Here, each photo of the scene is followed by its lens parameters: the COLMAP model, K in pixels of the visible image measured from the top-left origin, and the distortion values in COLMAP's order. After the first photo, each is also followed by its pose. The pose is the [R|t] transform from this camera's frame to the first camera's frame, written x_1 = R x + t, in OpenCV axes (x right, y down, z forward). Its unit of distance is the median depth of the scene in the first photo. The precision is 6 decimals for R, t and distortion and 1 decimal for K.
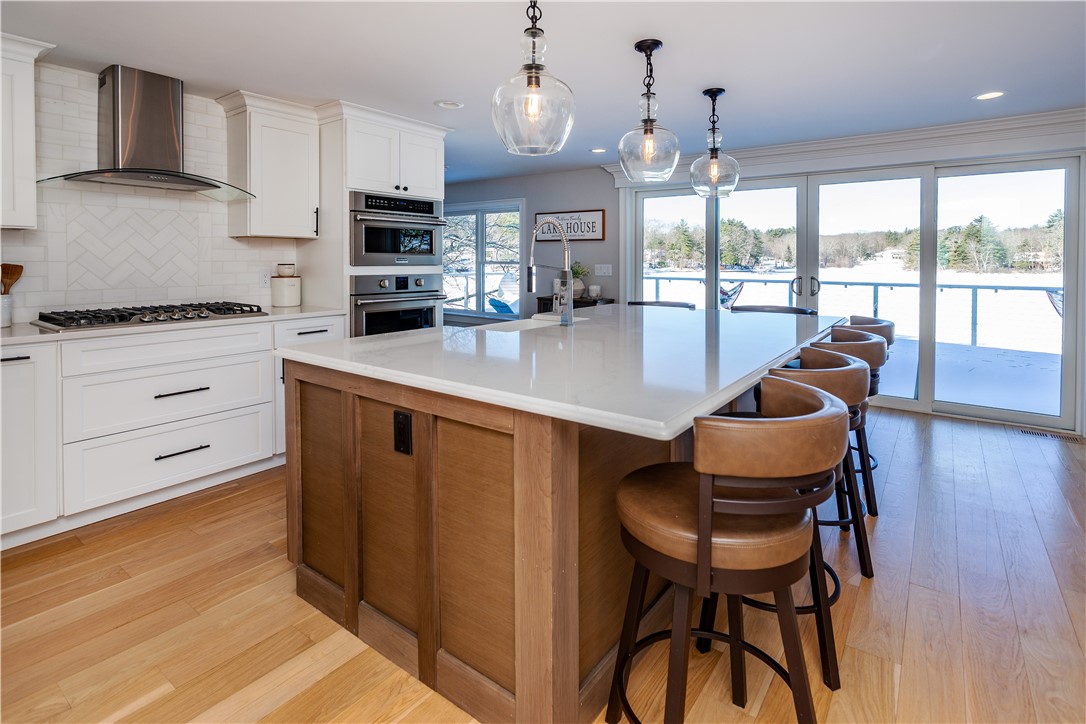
lens RADIAL K [[535.8, 0, 509.8], [0, 535.8, 273.0], [0, 0, 1]] dist [-0.022458, 0.001199]
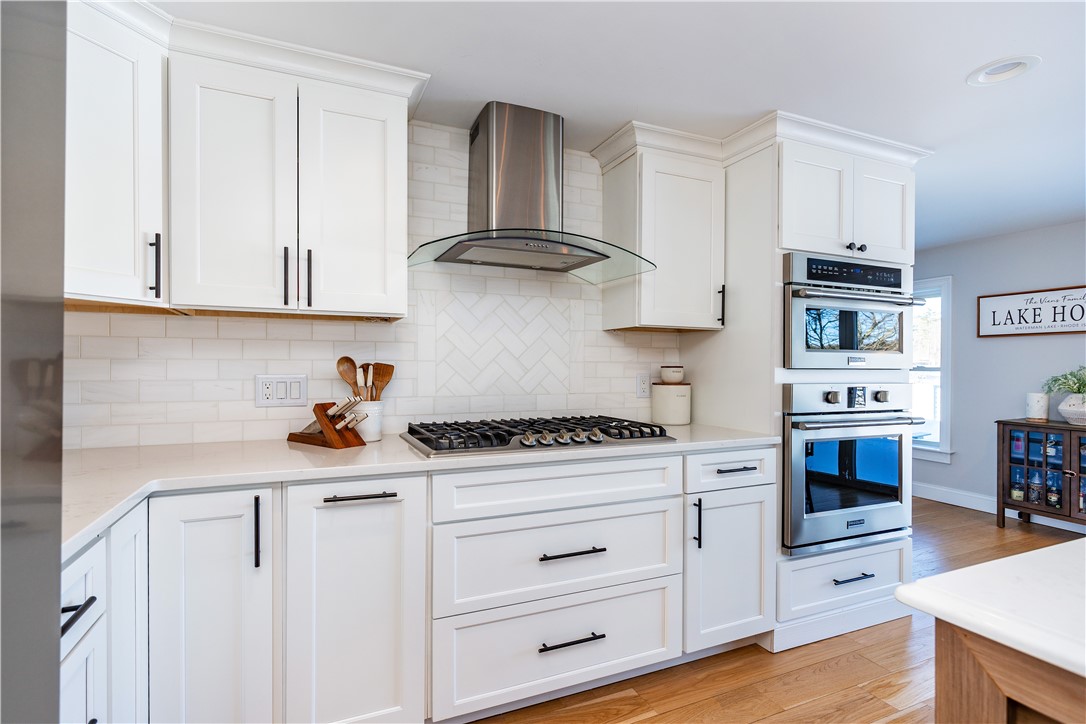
lens RADIAL K [[491.8, 0, 510.7], [0, 491.8, 374.5], [0, 0, 1]] dist [-0.001014, 0.000952]
pose [[0.863048, 0.009883, -0.505026, -0.278925], [-0.015291, 0.999862, -0.006565, 0.002212], [0.504891, 0.013388, 0.863079, 0.315119]]
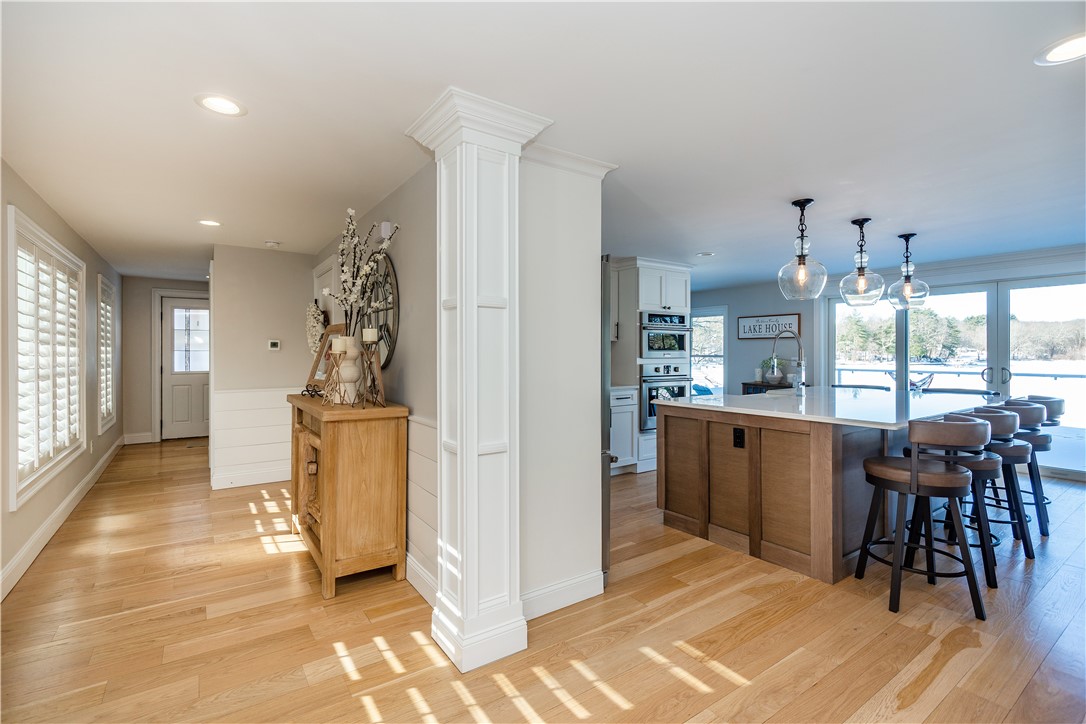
lens RADIAL K [[491.8, 0, 521.0], [0, 491.8, 359.2], [0, 0, 1]] dist [-0.001014, 0.000952]
pose [[0.959533, 0.001891, -0.281589, -0.221592], [-0.004894, 0.999938, -0.009959, 0.005929], [0.281552, 0.010934, 0.959484, -0.510711]]
